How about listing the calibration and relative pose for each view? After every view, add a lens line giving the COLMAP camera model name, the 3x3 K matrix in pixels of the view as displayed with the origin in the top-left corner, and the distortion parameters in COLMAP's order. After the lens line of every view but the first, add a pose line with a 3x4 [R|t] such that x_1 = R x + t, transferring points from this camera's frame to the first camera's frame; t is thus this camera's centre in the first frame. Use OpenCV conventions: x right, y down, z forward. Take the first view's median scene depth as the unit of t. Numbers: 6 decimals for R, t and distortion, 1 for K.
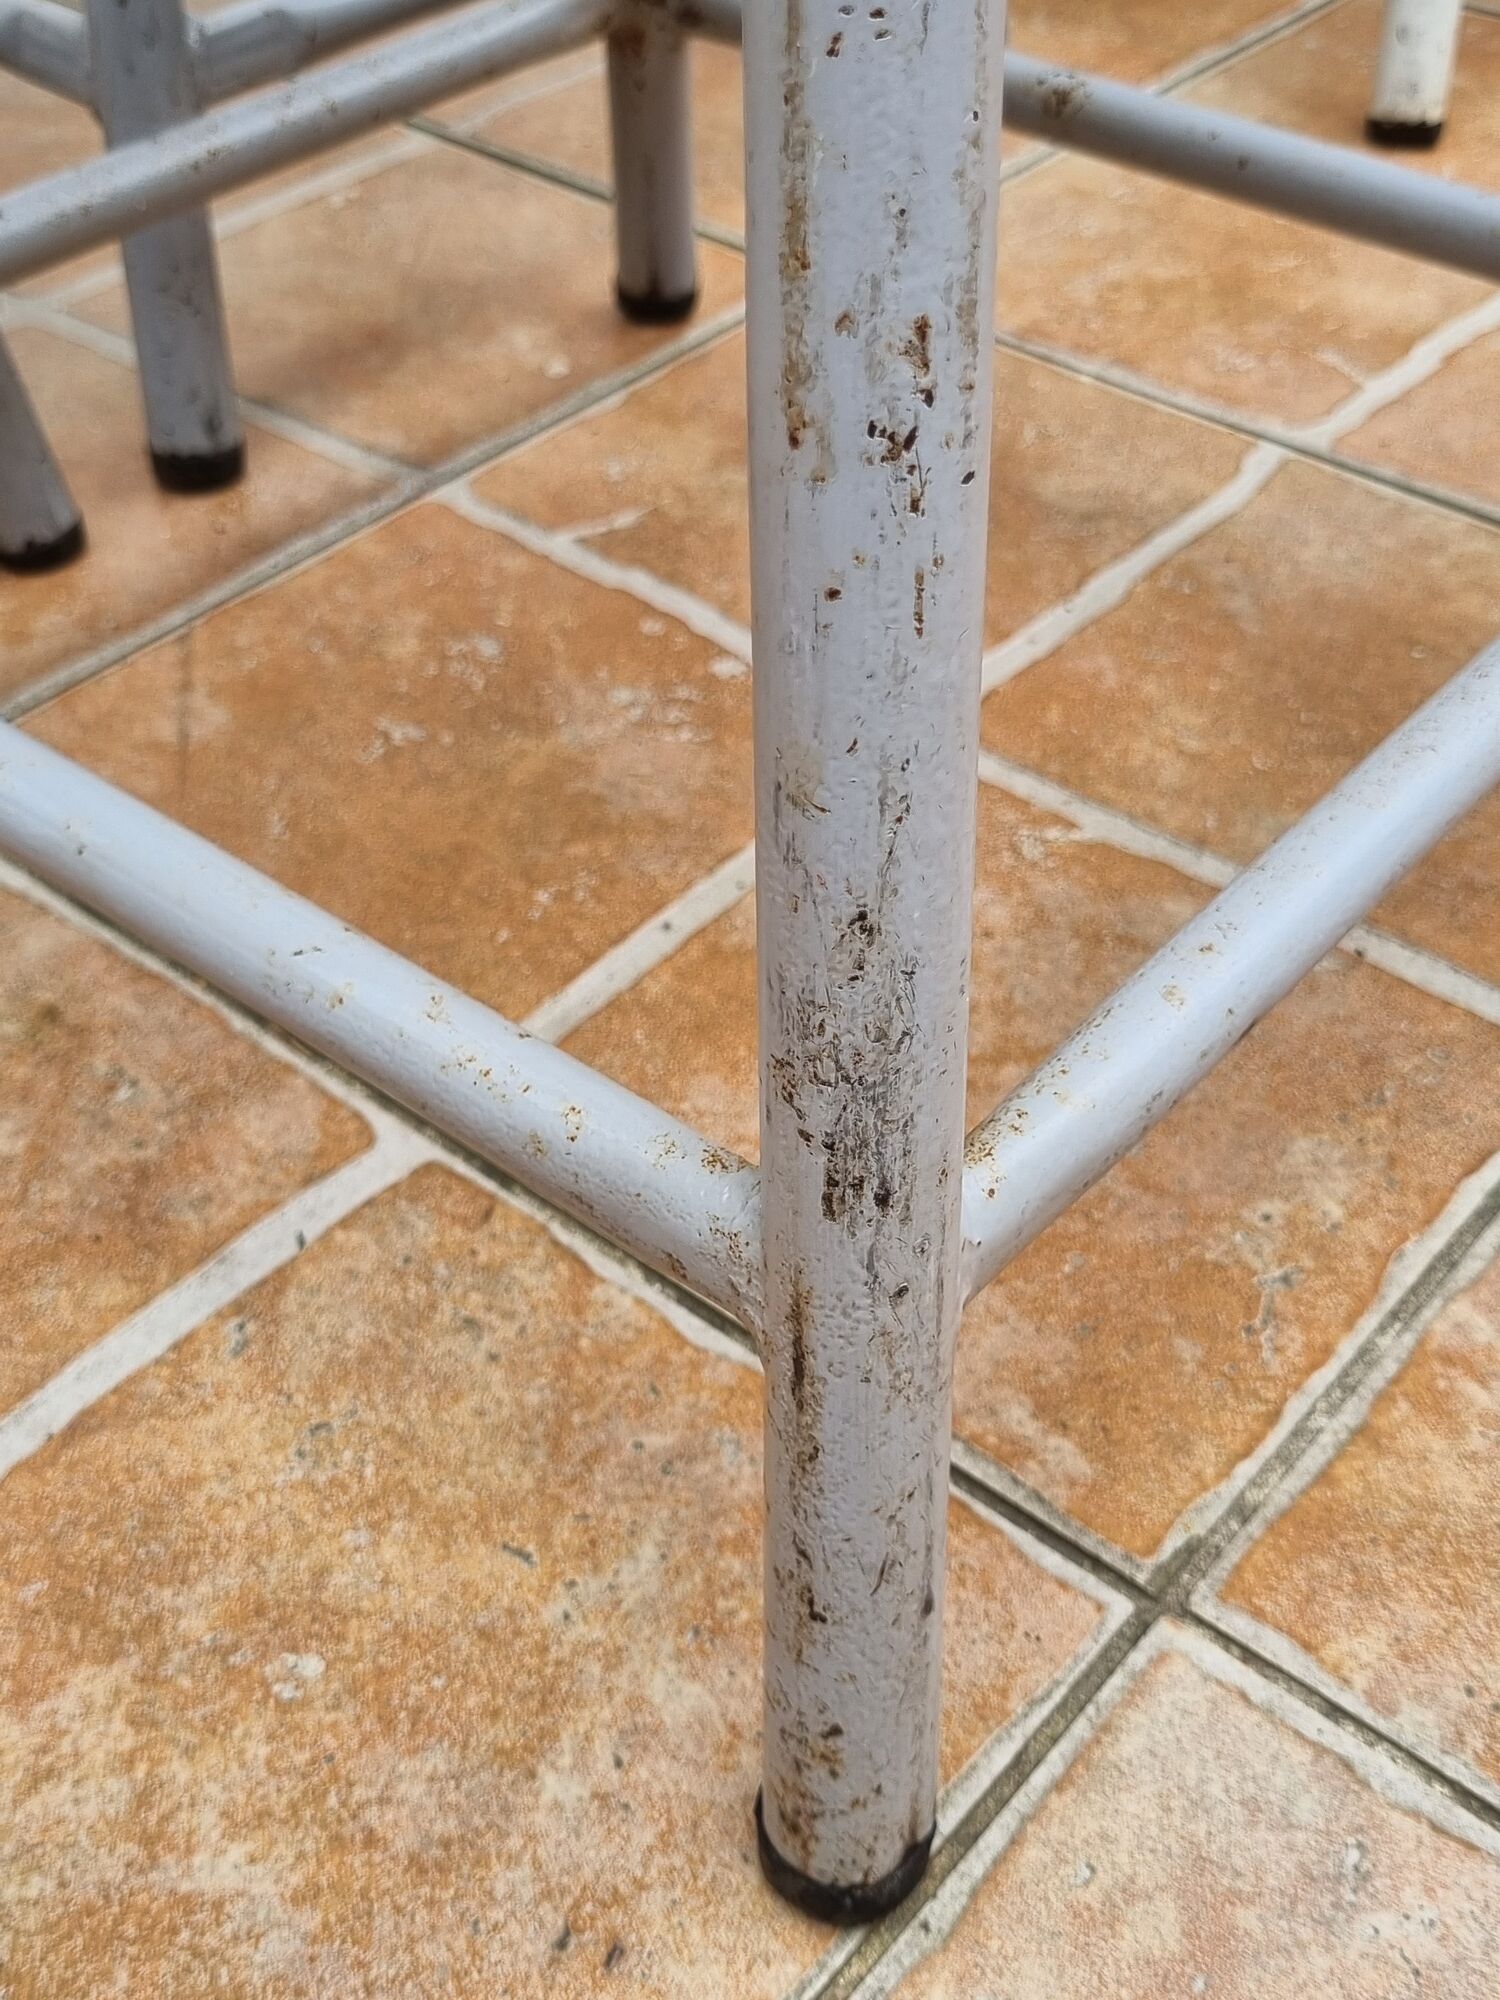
lens RADIAL K [[2330.9, 0, 766.8], [0, 2330.9, 1056.7], [0, 0, 1]] dist [0.038572, 0.000000]
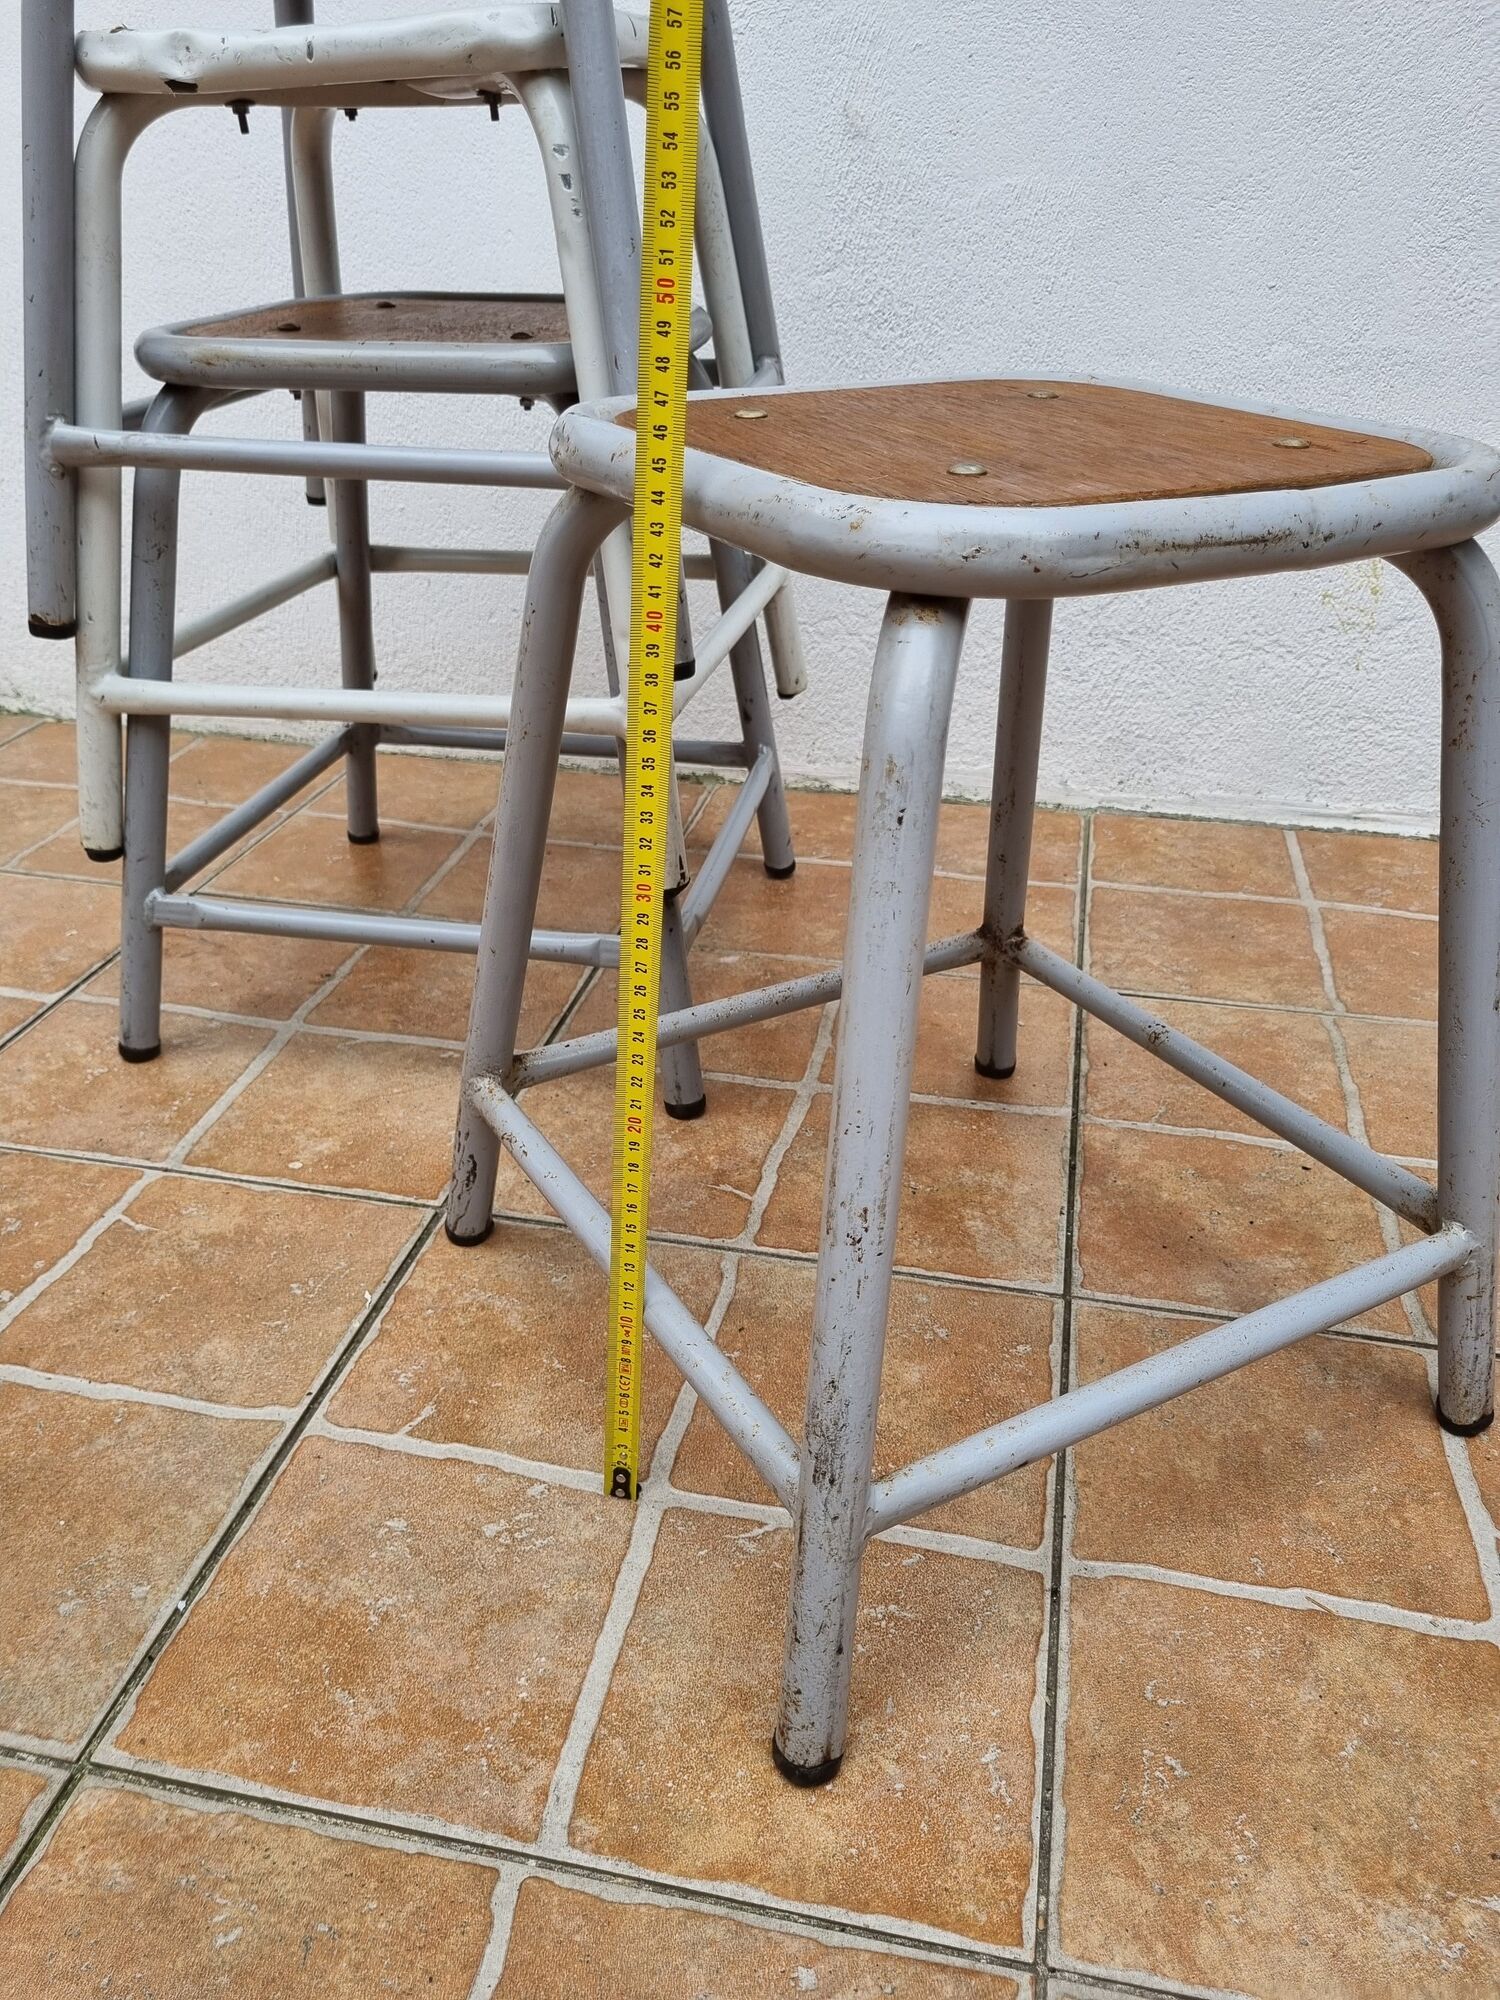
lens RADIAL K [[1536.2, 0, 760.9], [0, 1536.2, 999.8], [0, 0, 1]] dist [0.043392, -0.041723]
pose [[0.469247, 0.426536, -0.773223, 1.784087], [-0.615386, 0.785932, 0.060086, -1.238921], [0.633330, 0.447635, 0.631281, 0.620444]]
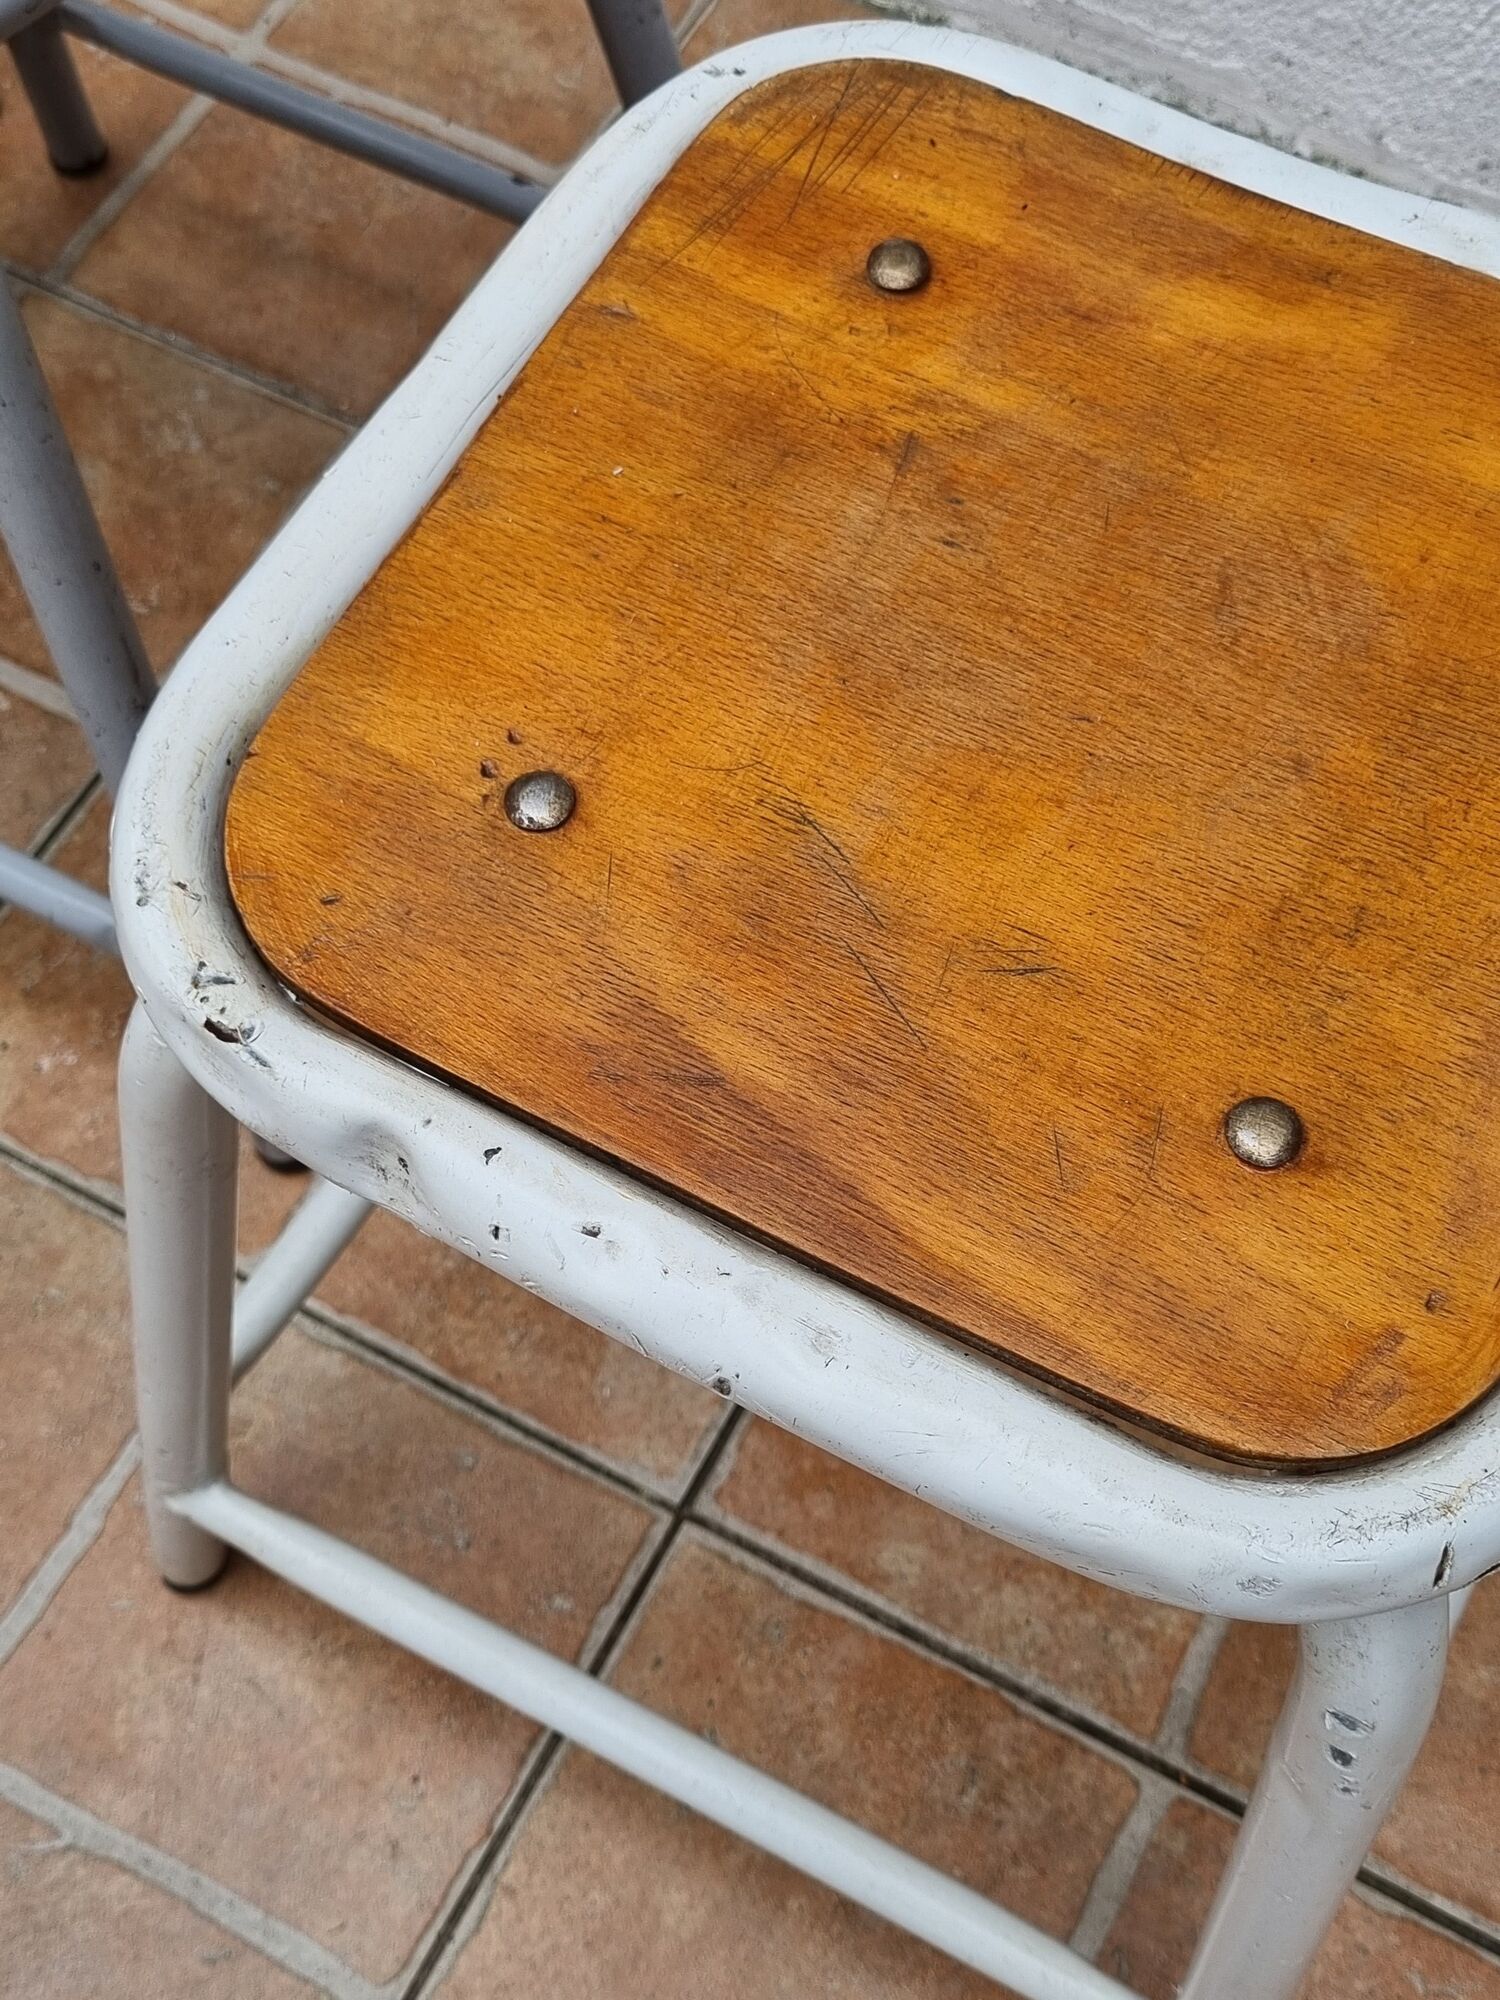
lens RADIAL K [[2330.9, 0, 803.6], [0, 2330.9, 1020.2], [0, 0, 1]] dist [0.038572, 0.000000]
pose [[0.201069, 0.873137, -0.444076, 1.120964], [-0.679501, 0.450855, 0.578799, -2.455362], [0.705585, 0.185371, 0.683950, 0.956875]]
